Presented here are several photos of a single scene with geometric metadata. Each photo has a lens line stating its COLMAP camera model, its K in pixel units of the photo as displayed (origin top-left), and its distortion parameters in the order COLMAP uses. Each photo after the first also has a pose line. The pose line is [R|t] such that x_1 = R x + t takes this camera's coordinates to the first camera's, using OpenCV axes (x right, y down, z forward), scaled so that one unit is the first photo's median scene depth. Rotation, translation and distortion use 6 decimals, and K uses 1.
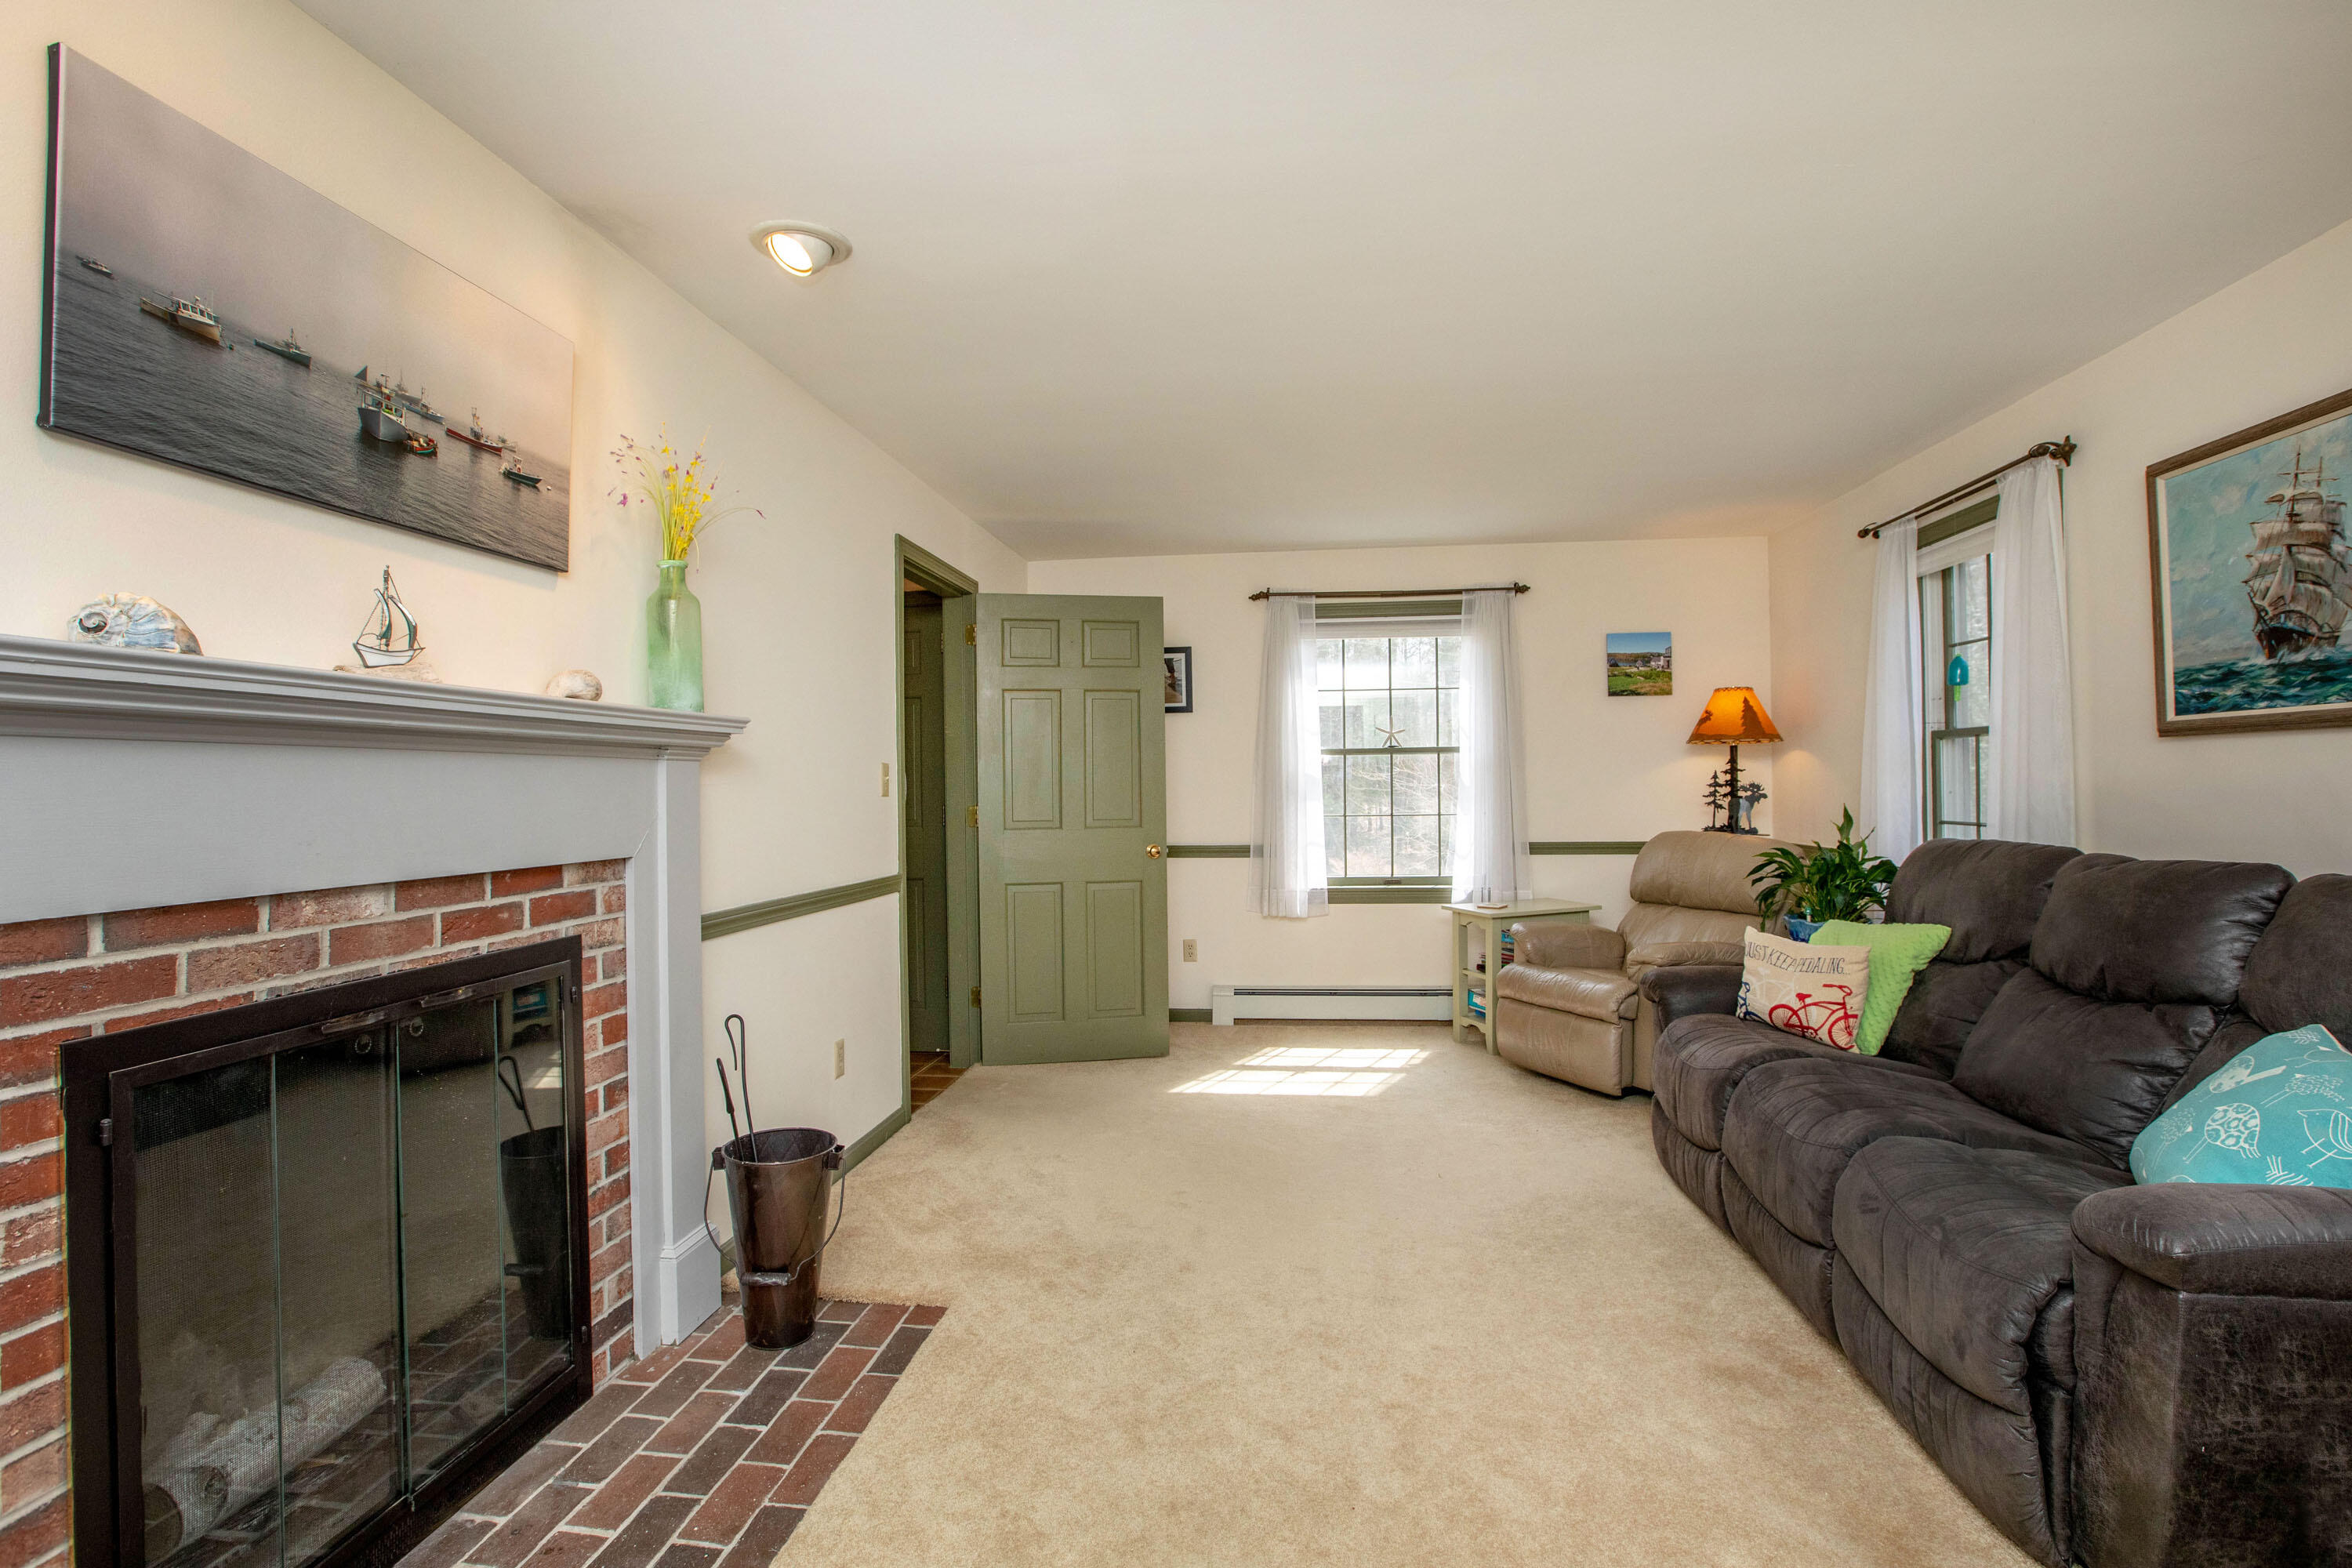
lens RADIAL K [[1072.7, 0, 1195.8], [0, 1072.7, 783.1], [0, 0, 1]] dist [-0.004436, -0.000121]
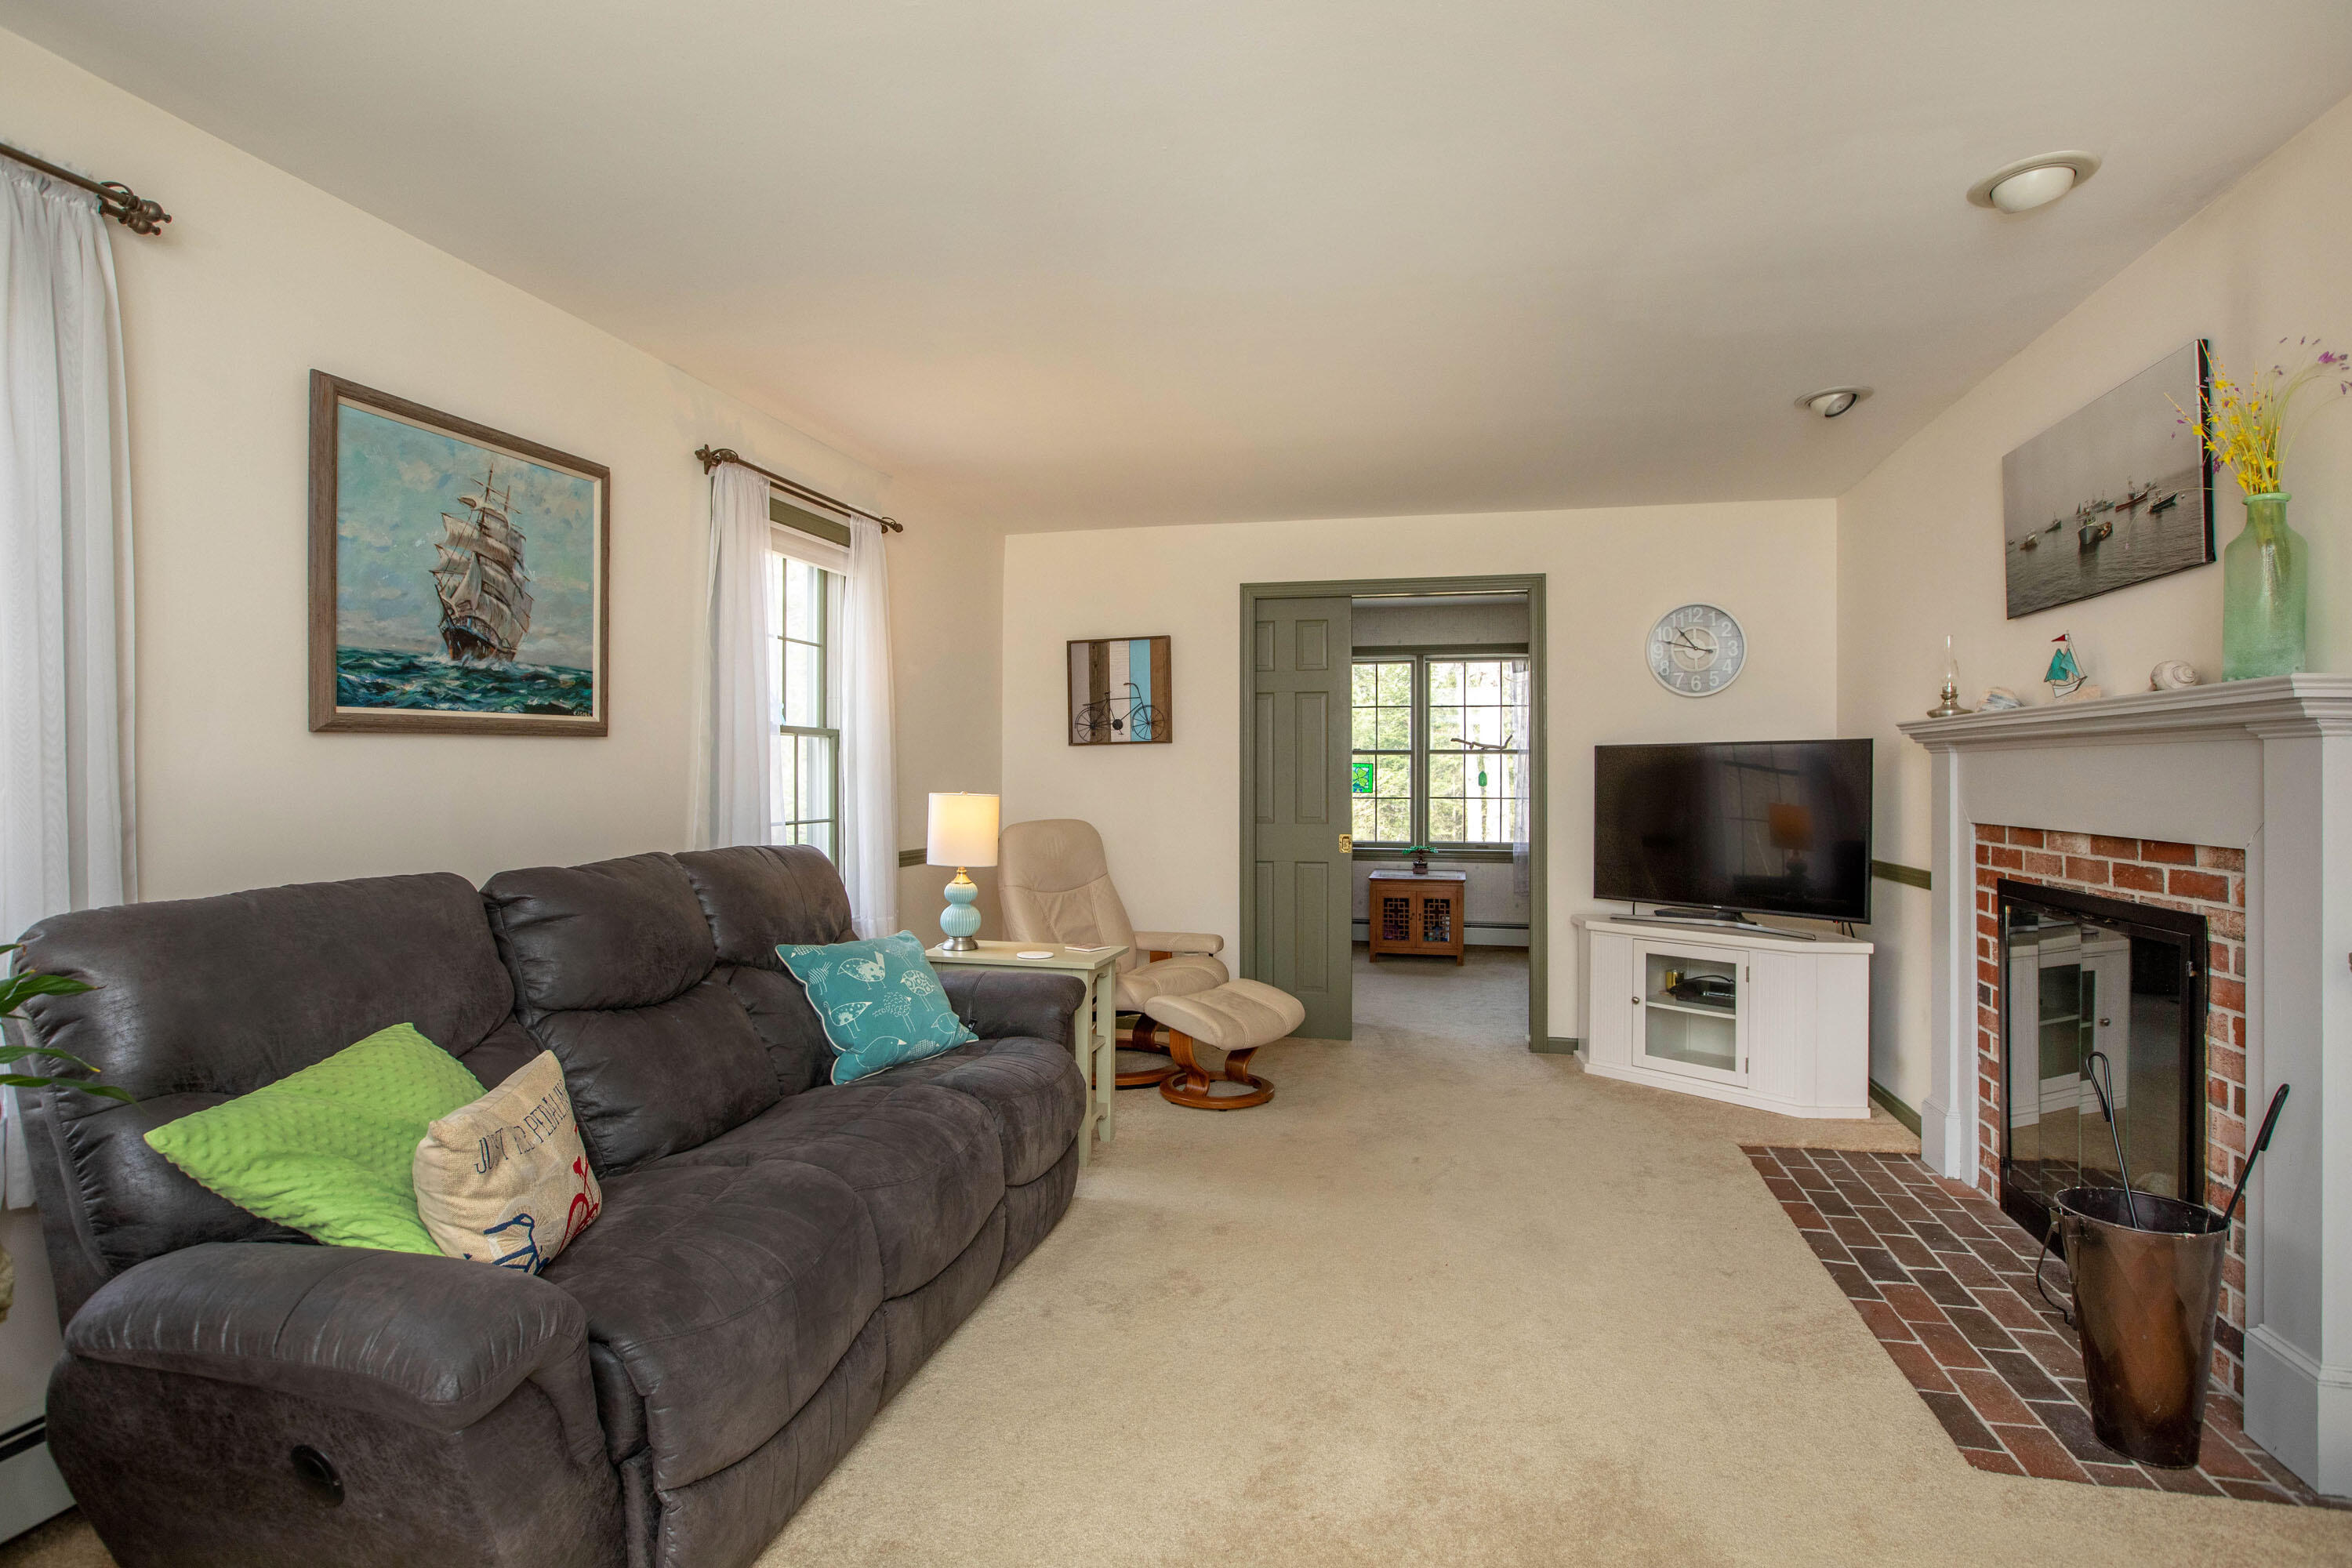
lens RADIAL K [[1219.3, 0, 1153.4], [0, 1219.3, 762.1], [0, 0, 1]] dist [-0.003126, 0.002293]
pose [[-0.990477, 0.012359, 0.137123, 0.233776], [0.011913, 0.999921, -0.004073, -0.011923], [-0.137163, -0.002401, -0.990546, 2.093014]]
